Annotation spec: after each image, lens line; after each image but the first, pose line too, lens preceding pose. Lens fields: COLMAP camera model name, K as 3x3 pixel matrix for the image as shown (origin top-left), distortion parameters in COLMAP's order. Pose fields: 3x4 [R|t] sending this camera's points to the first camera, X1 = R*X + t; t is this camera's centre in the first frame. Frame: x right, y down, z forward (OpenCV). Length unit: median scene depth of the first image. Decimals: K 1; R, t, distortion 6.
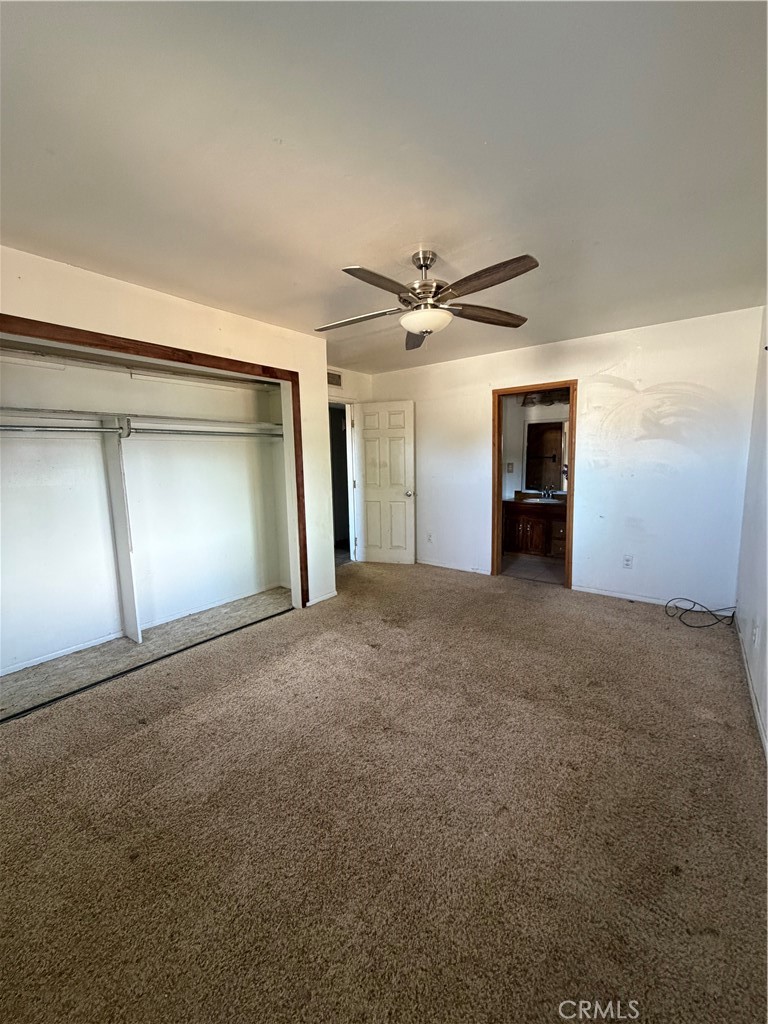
lens RADIAL K [[408.0, 0, 384.0], [0, 408.0, 512.0], [0, 0, 1]] dist [0.001438, 0.000091]
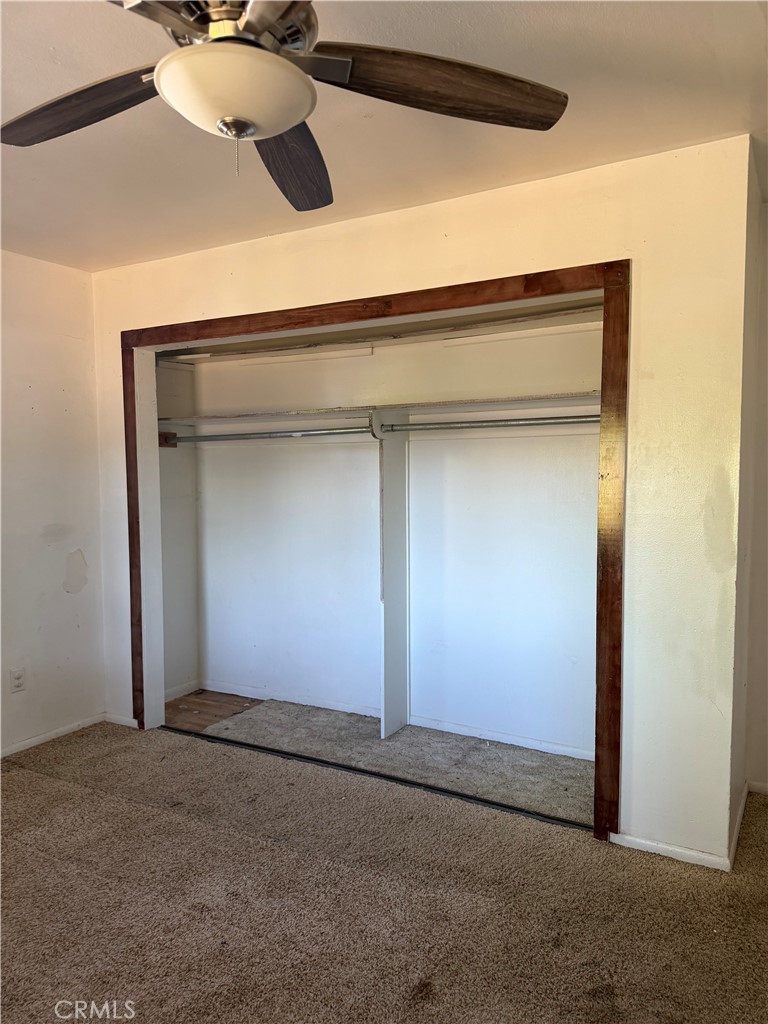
lens RADIAL K [[717.5, 0, 384.0], [0, 717.5, 512.0], [0, 0, 1]] dist [0.066625, -0.093495]
pose [[0.137329, 0.078790, -0.987387, 0.571449], [-0.127465, 0.989949, 0.061266, -0.128442], [0.982290, 0.117443, 0.145992, 0.809323]]
